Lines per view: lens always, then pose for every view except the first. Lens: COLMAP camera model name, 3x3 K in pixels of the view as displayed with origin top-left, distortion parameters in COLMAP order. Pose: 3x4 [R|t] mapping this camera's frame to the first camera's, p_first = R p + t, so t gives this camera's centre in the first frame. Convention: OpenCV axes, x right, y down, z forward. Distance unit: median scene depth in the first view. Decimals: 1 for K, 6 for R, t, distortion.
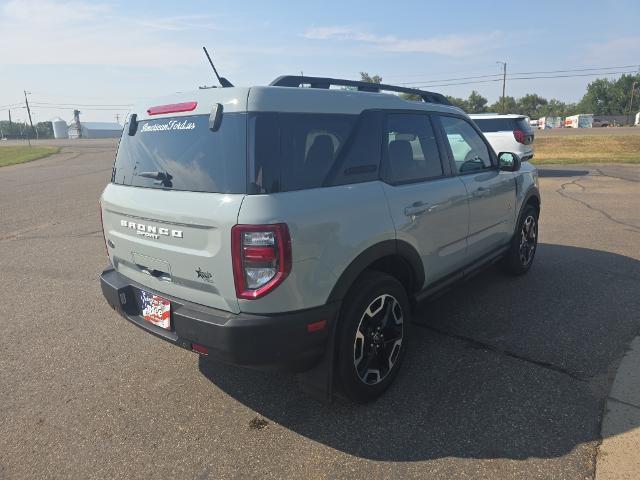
lens RADIAL K [[439.6, 0, 320.0], [0, 439.6, 240.0], [0, 0, 1]] dist [0.005950, 0.000451]
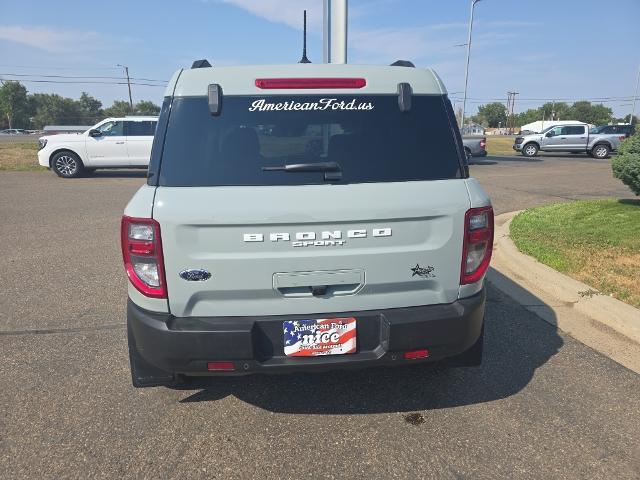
lens RADIAL K [[434.9, 0, 320.0], [0, 434.9, 240.0], [0, 0, 1]] dist [-0.006002, -0.002589]
pose [[0.710334, -0.152562, 0.687132, -0.932242], [0.153826, 0.986277, 0.059959, -0.064175], [-0.686850, 0.063108, 0.724054, 0.445002]]
